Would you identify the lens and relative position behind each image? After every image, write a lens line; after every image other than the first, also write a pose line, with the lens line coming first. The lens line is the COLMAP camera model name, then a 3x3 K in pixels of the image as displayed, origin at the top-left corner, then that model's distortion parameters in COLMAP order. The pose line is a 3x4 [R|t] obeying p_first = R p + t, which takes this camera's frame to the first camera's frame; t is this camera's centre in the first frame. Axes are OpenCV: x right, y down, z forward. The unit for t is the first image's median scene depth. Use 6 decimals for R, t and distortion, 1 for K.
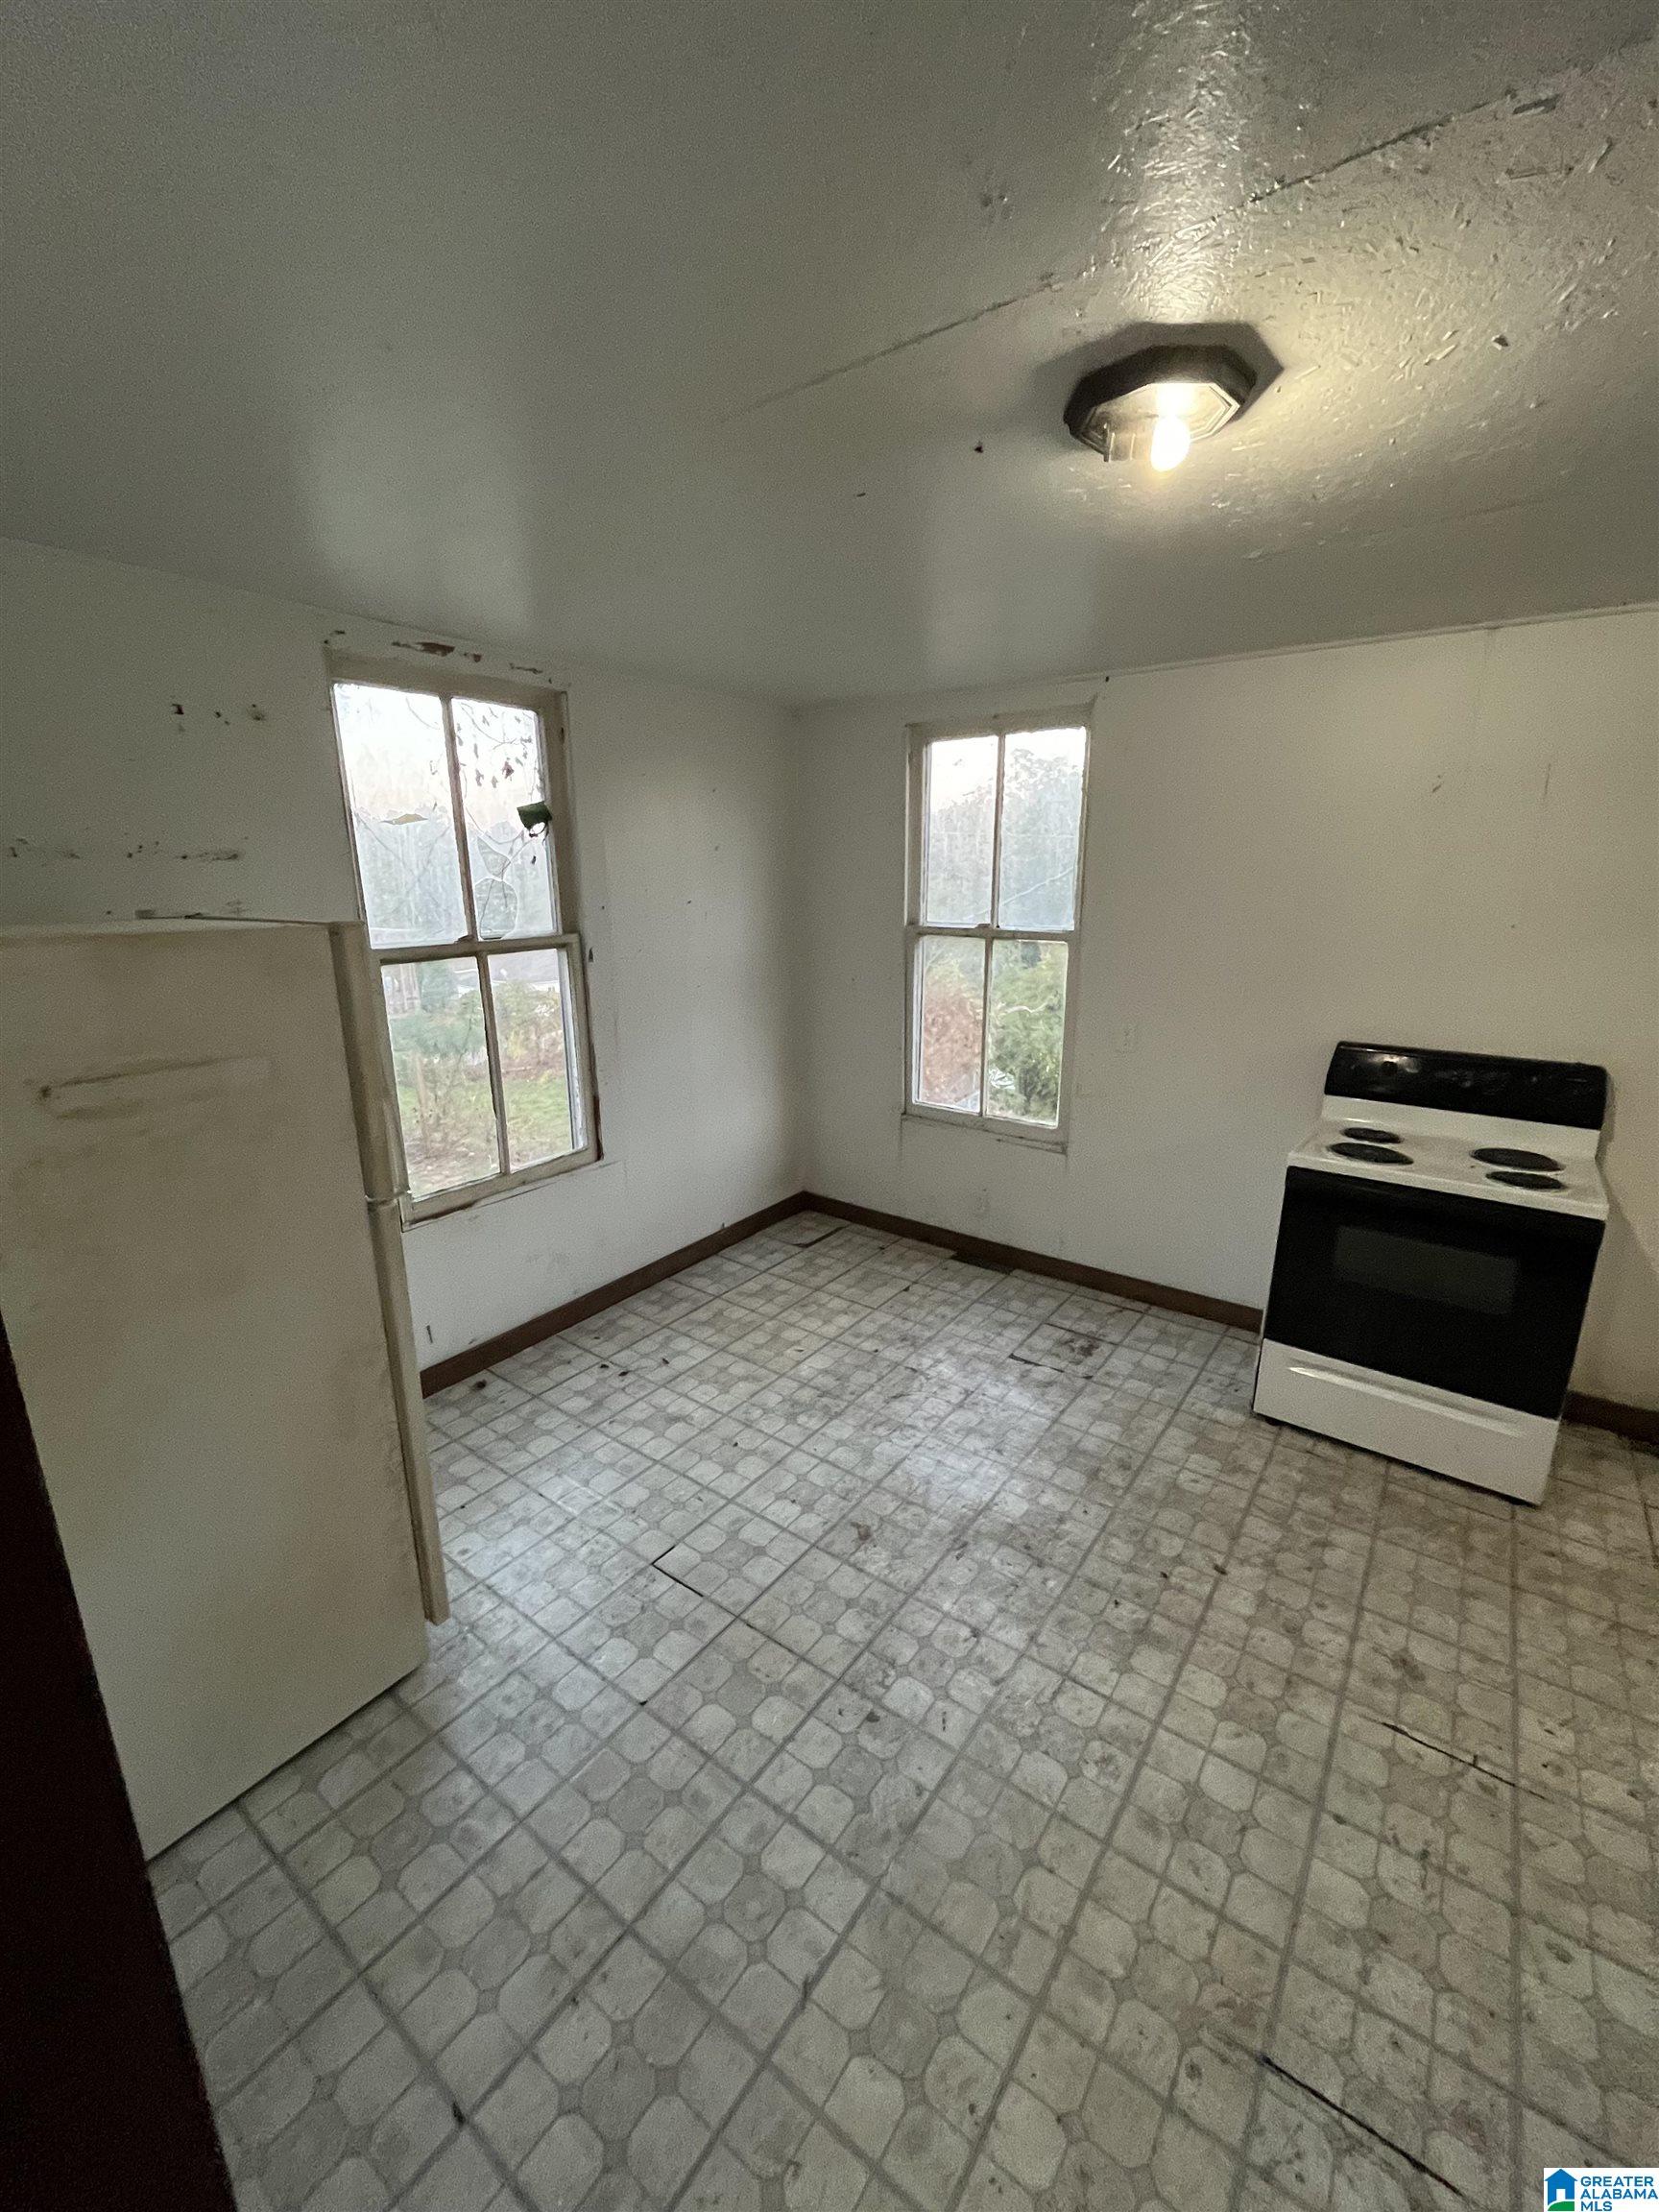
lens RADIAL K [[899.2, 0, 829.5], [0, 899.2, 1106.0], [0, 0, 1]] dist [-0.002984, -0.000003]
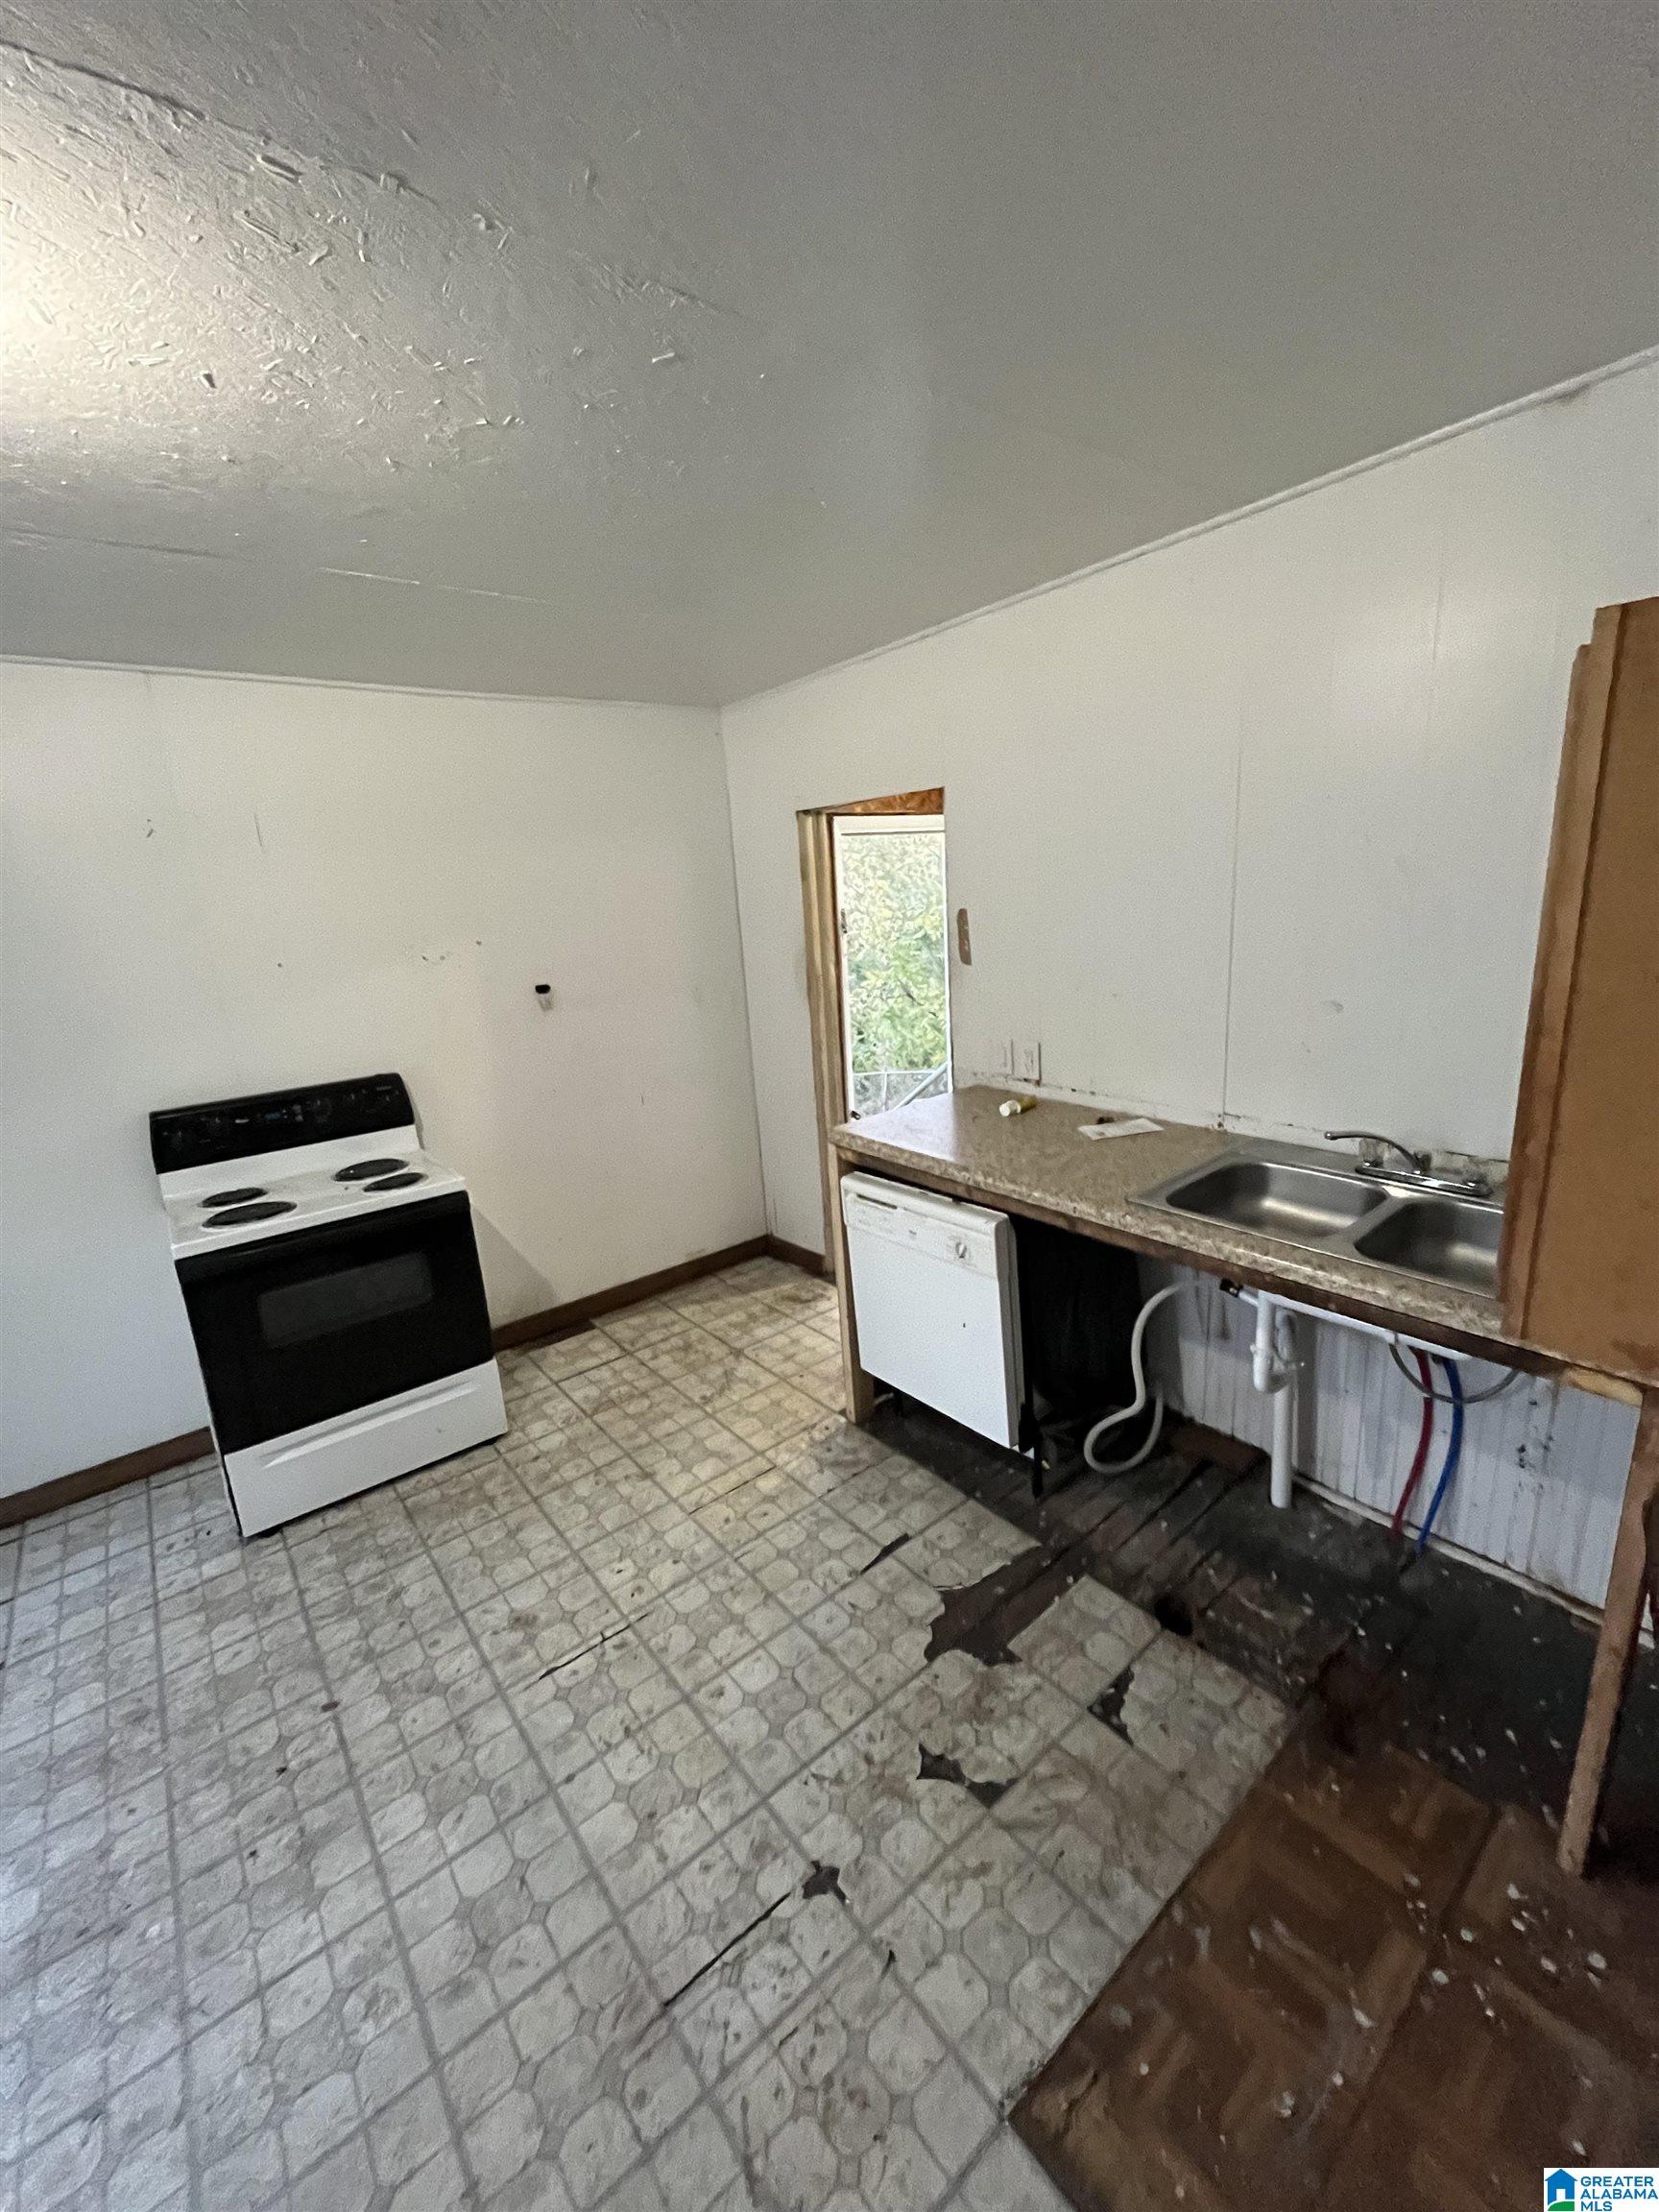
lens RADIAL K [[899.2, 0, 829.5], [0, 899.2, 1106.0], [0, 0, 1]] dist [-0.002984, -0.000003]
pose [[0.252074, -0.245816, 0.935966, -0.111614], [0.301584, 0.938986, 0.165387, -0.028500], [-0.919514, 0.240583, 0.310828, 0.137023]]
